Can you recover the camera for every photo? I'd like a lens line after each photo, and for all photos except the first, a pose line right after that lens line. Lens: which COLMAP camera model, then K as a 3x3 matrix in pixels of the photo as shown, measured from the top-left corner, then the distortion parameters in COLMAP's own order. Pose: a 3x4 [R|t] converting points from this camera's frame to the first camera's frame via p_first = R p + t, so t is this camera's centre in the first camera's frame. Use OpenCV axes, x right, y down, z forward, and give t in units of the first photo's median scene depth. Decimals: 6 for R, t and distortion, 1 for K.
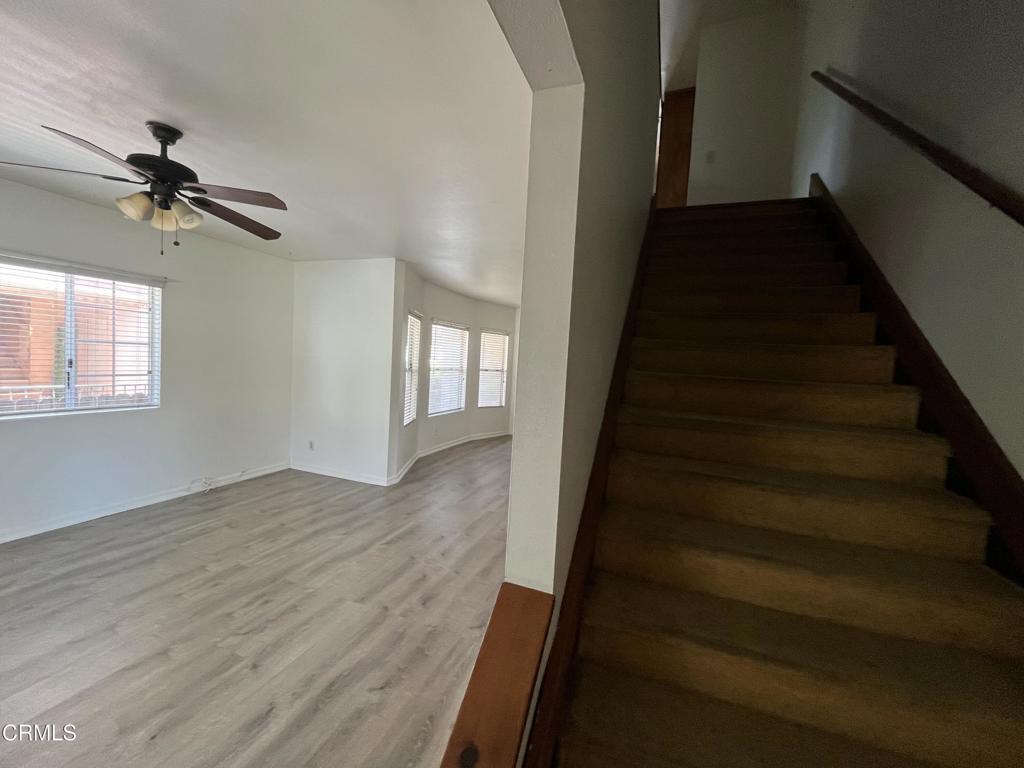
lens RADIAL K [[414.6, 0, 512.8], [0, 414.6, 382.5], [0, 0, 1]] dist [-0.002020, -0.000230]
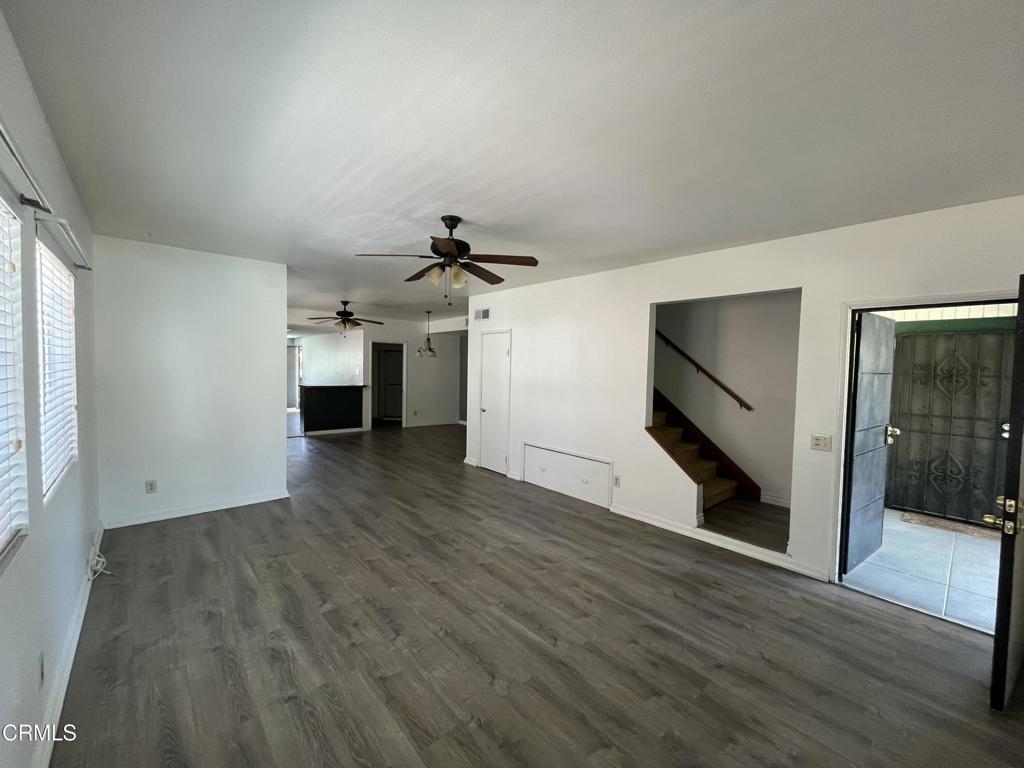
lens RADIAL K [[414.6, 0, 515.8], [0, 414.6, 380.6], [0, 0, 1]] dist [-0.002020, -0.000230]
pose [[0.454034, -0.076521, 0.887692, -1.255679], [0.051320, 0.996897, 0.059685, -0.075471], [-0.889505, 0.018457, 0.456553, 0.095095]]
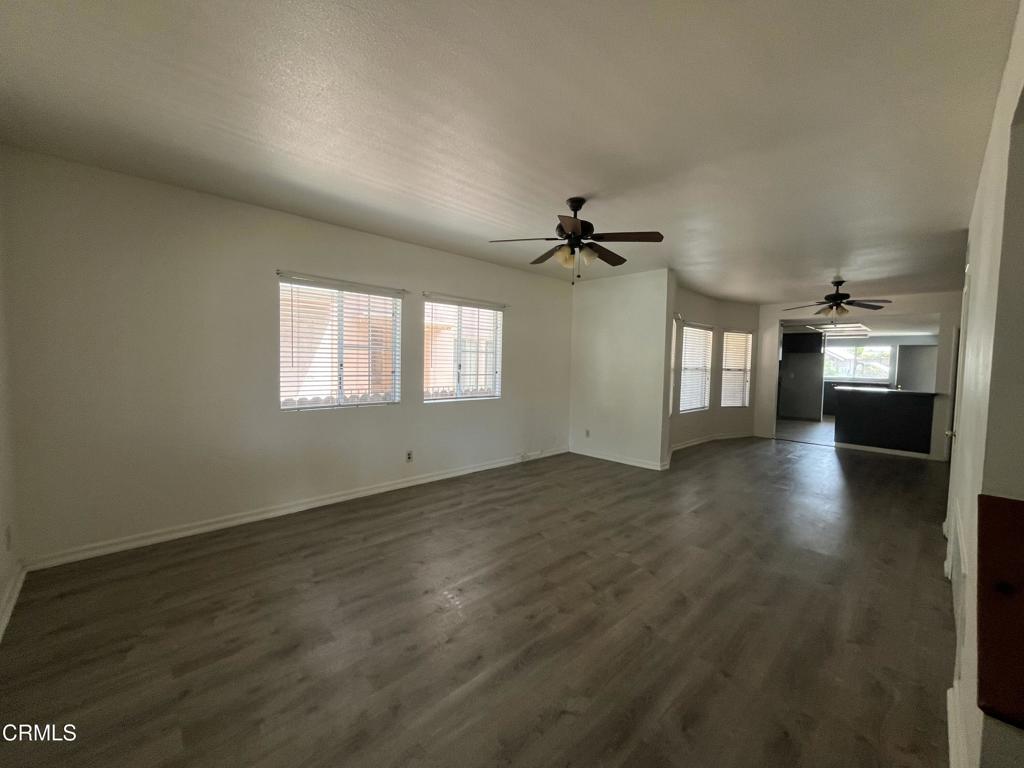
lens RADIAL K [[414.6, 0, 513.3], [0, 414.6, 382.7], [0, 0, 1]] dist [-0.002020, -0.000230]
pose [[0.906297, -0.014691, -0.422386, -0.258764], [0.006041, 0.999744, -0.021811, 0.045885], [0.422598, 0.017216, 0.906154, -0.267335]]
